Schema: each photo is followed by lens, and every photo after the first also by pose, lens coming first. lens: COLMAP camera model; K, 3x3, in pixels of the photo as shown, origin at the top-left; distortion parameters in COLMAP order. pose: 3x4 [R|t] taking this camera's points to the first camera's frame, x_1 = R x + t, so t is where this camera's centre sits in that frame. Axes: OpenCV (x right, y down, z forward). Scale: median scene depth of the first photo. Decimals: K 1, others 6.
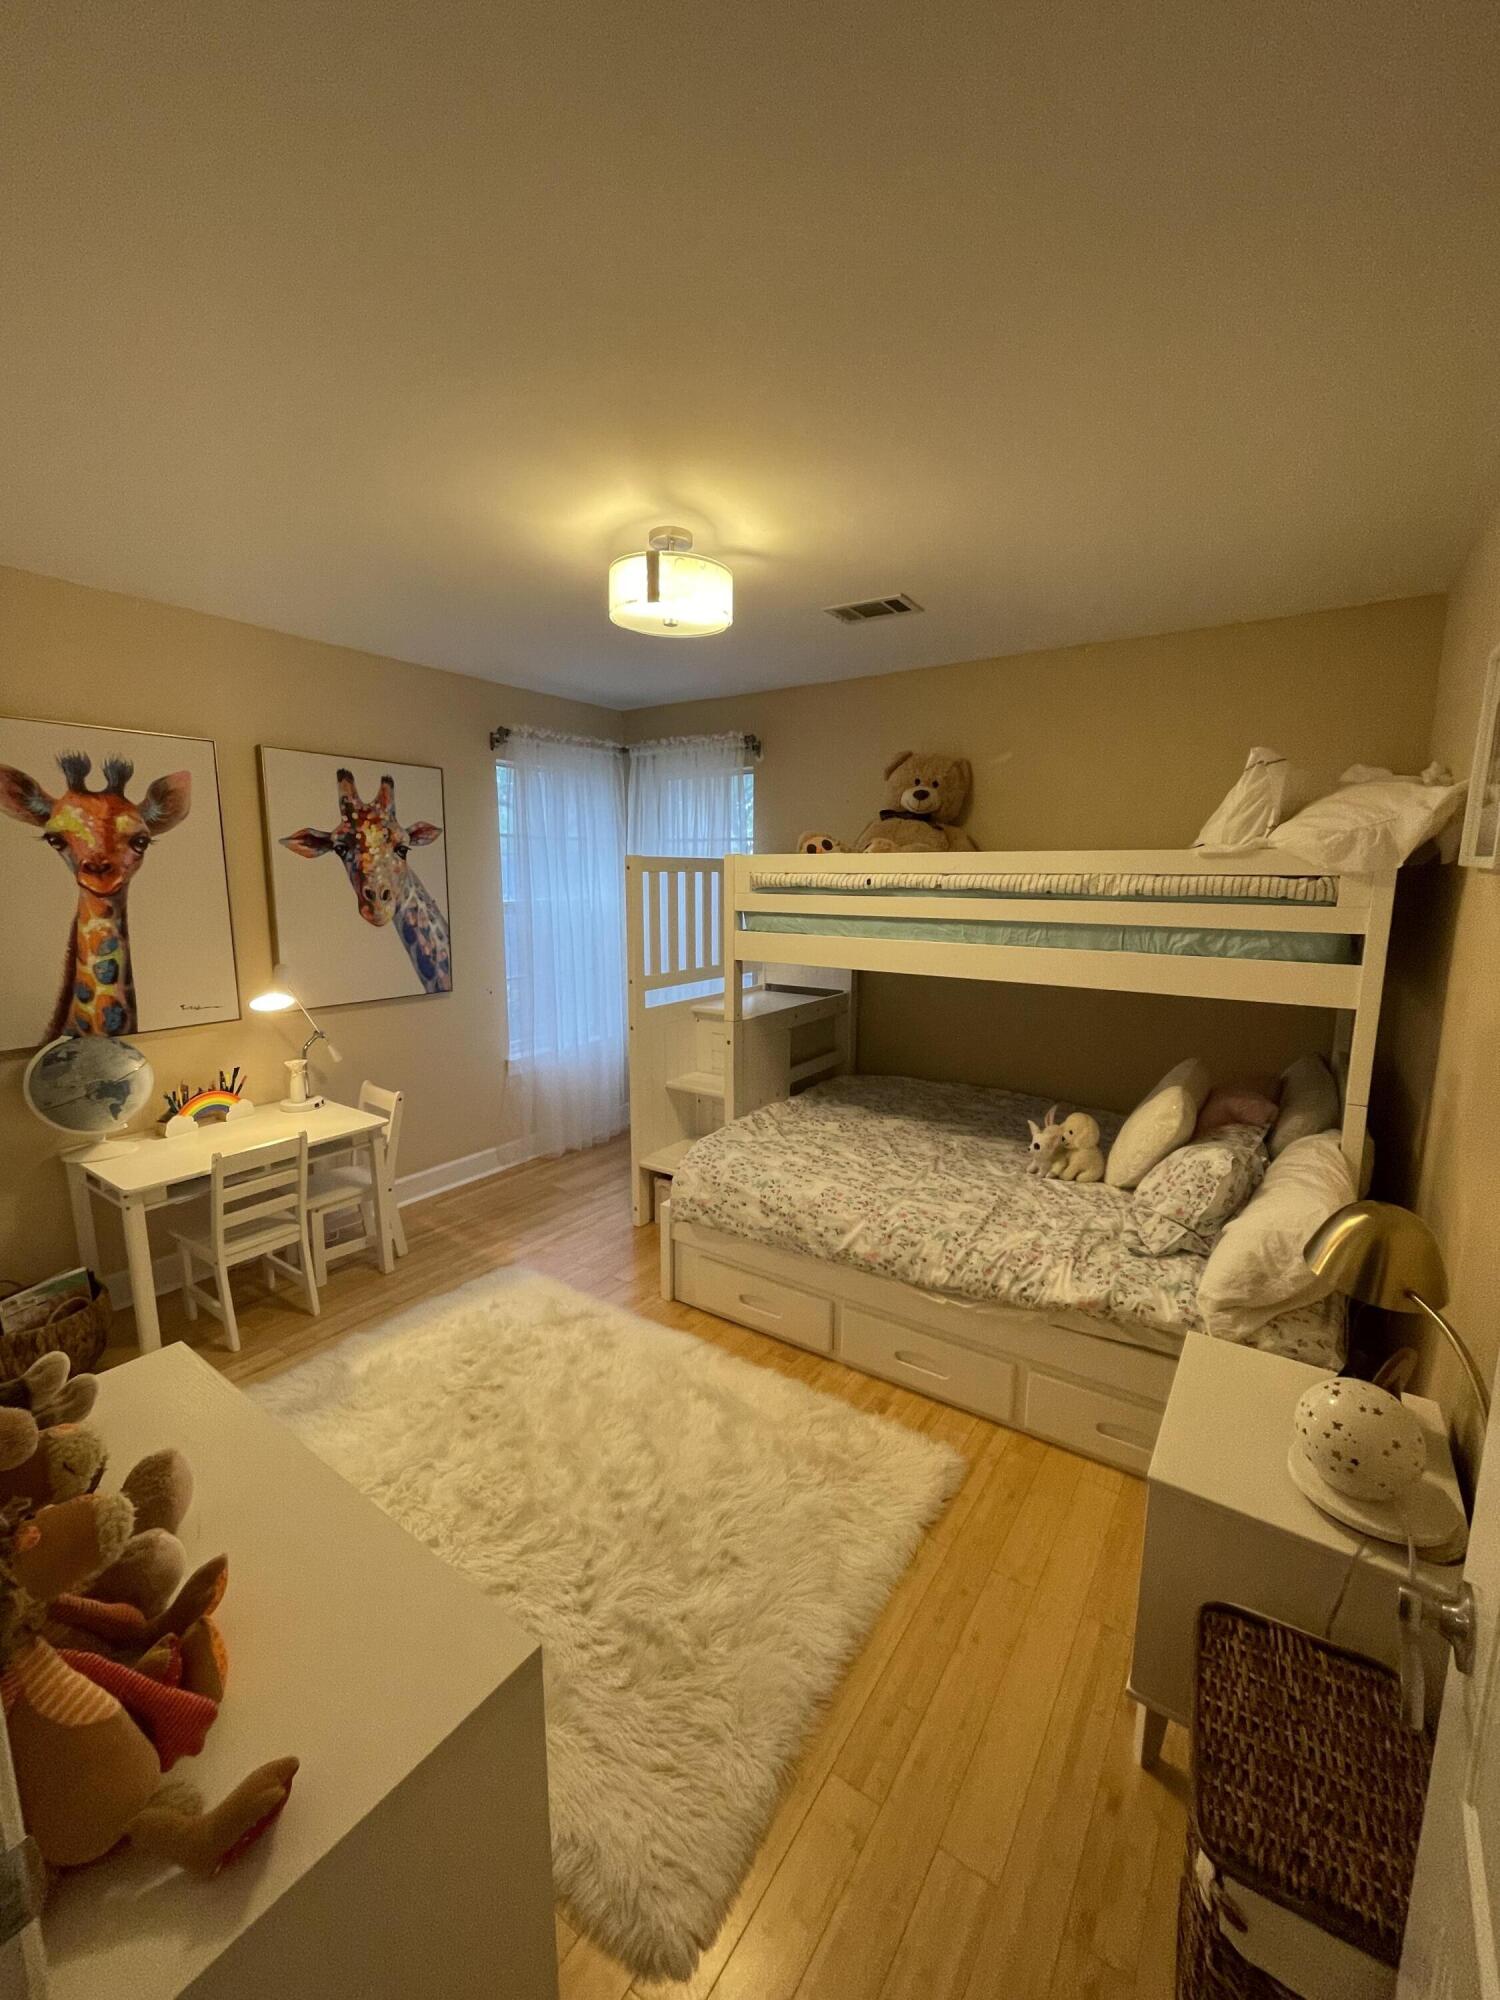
lens RADIAL K [[805.4, 0, 750.0], [0, 805.4, 1000.0], [0, 0, 1]] dist [0.000350, 0.000459]
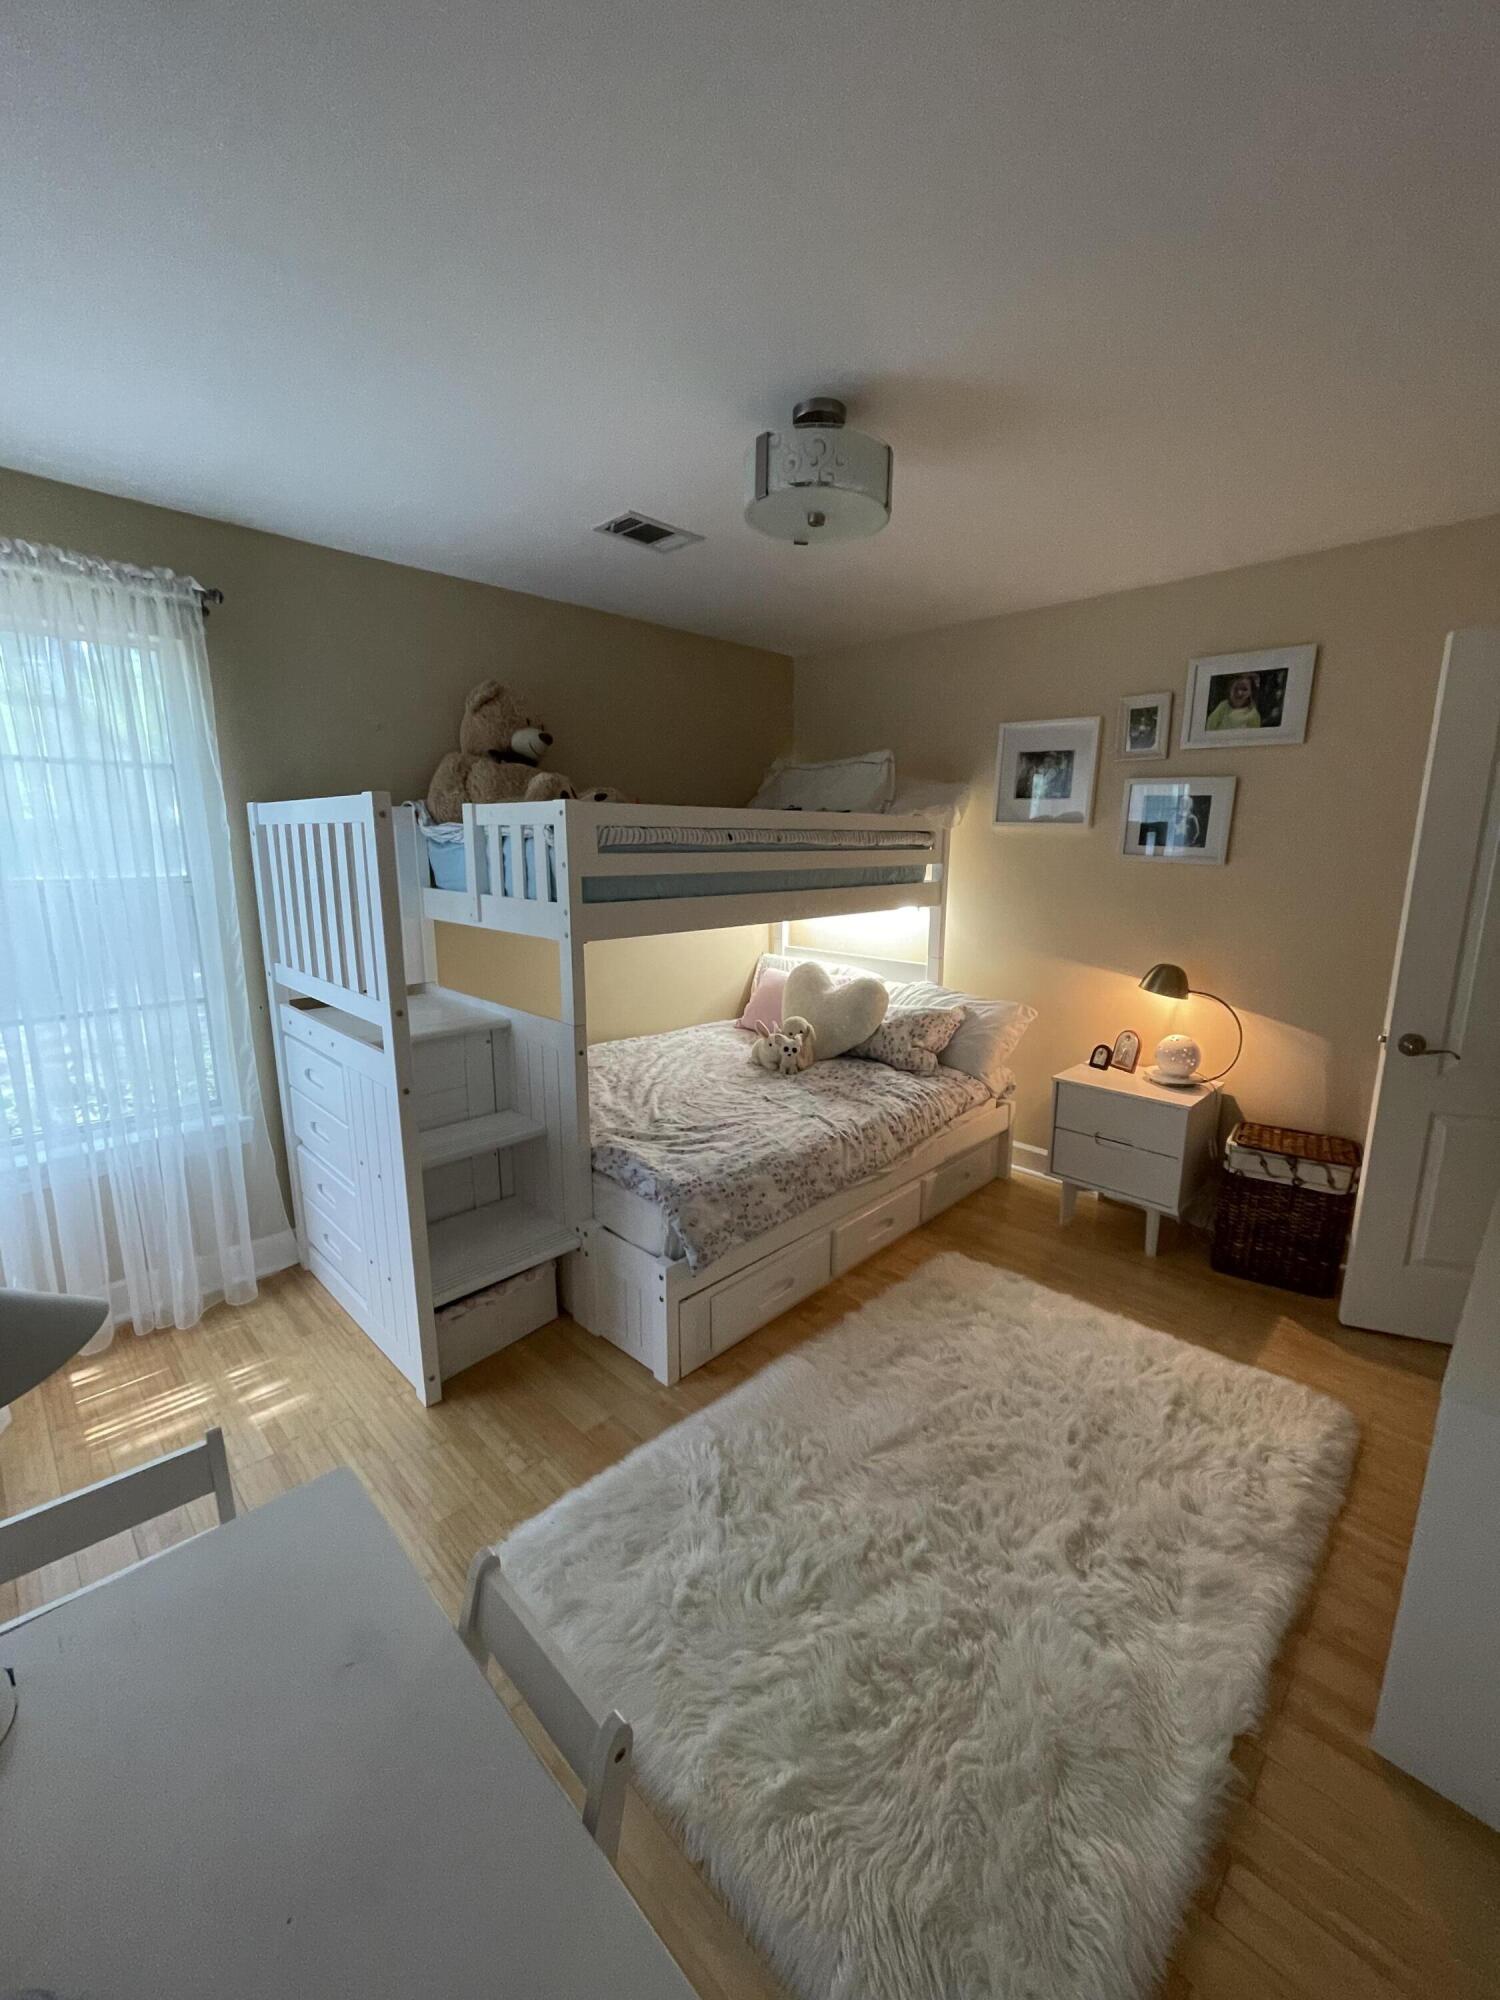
lens RADIAL K [[805.4, 0, 750.0], [0, 805.4, 1000.0], [0, 0, 1]] dist [0.000350, 0.000459]
pose [[0.174148, -0.195573, 0.965103, -0.849900], [0.152930, 0.973559, 0.169692, -0.117412], [-0.972772, 0.118042, 0.199453, 0.815551]]
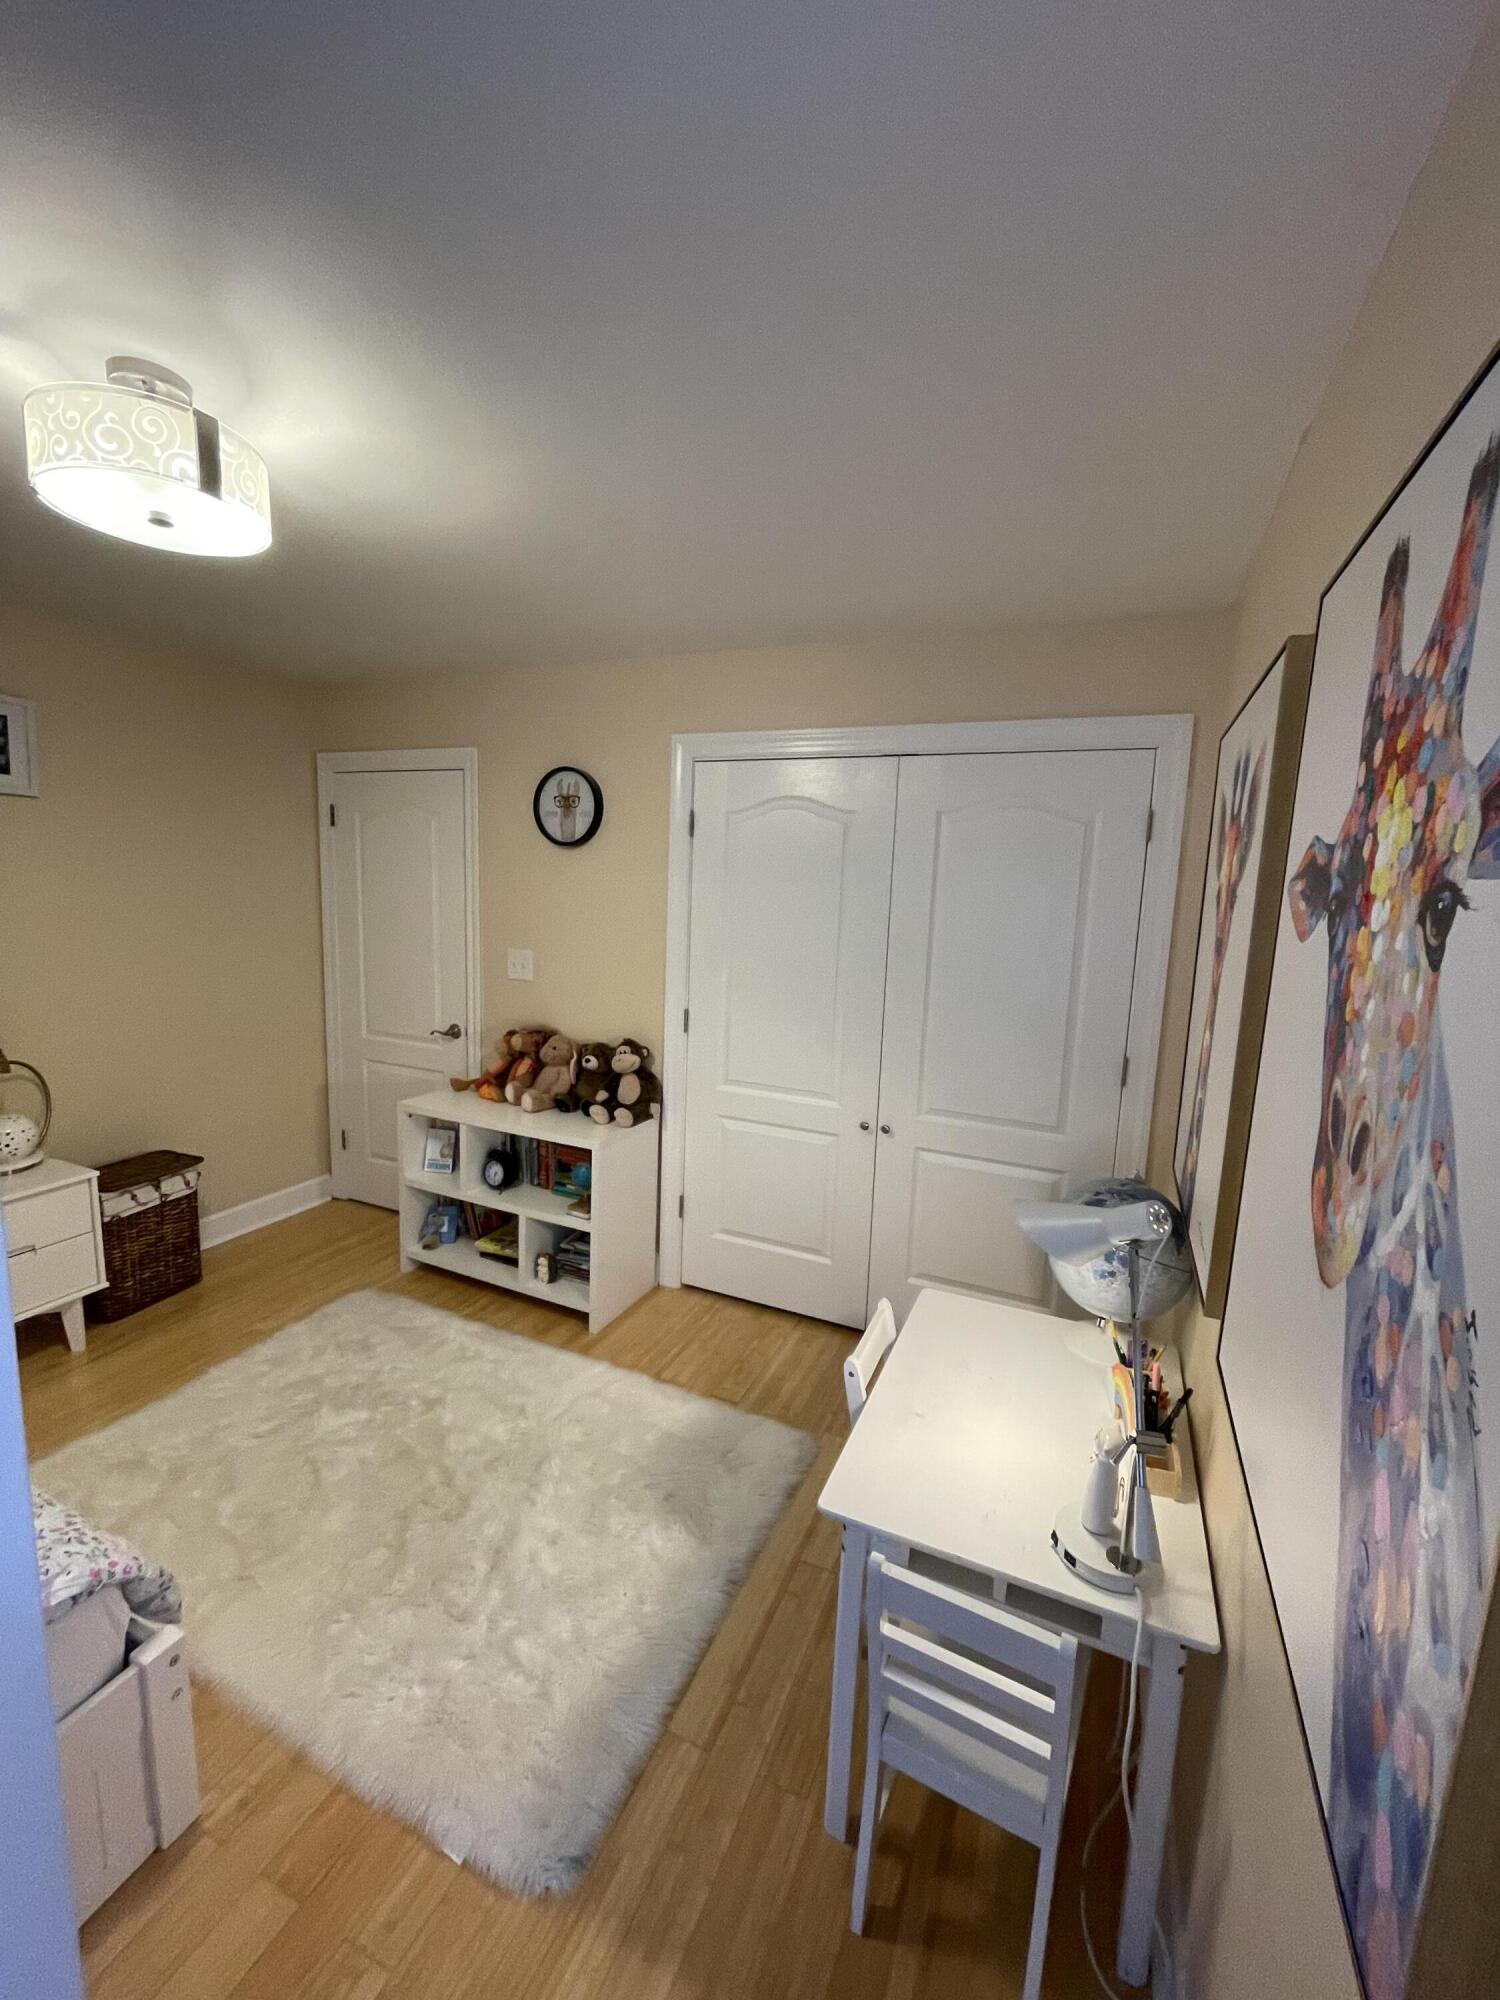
lens RADIAL K [[805.4, 0, 750.0], [0, 805.4, 1000.0], [0, 0, 1]] dist [0.000350, 0.000459]
pose [[-0.981896, -0.010340, -0.189140, -0.322233], [-0.066574, 0.953644, 0.293480, -0.288678], [0.177337, 0.300759, -0.937068, 1.591899]]
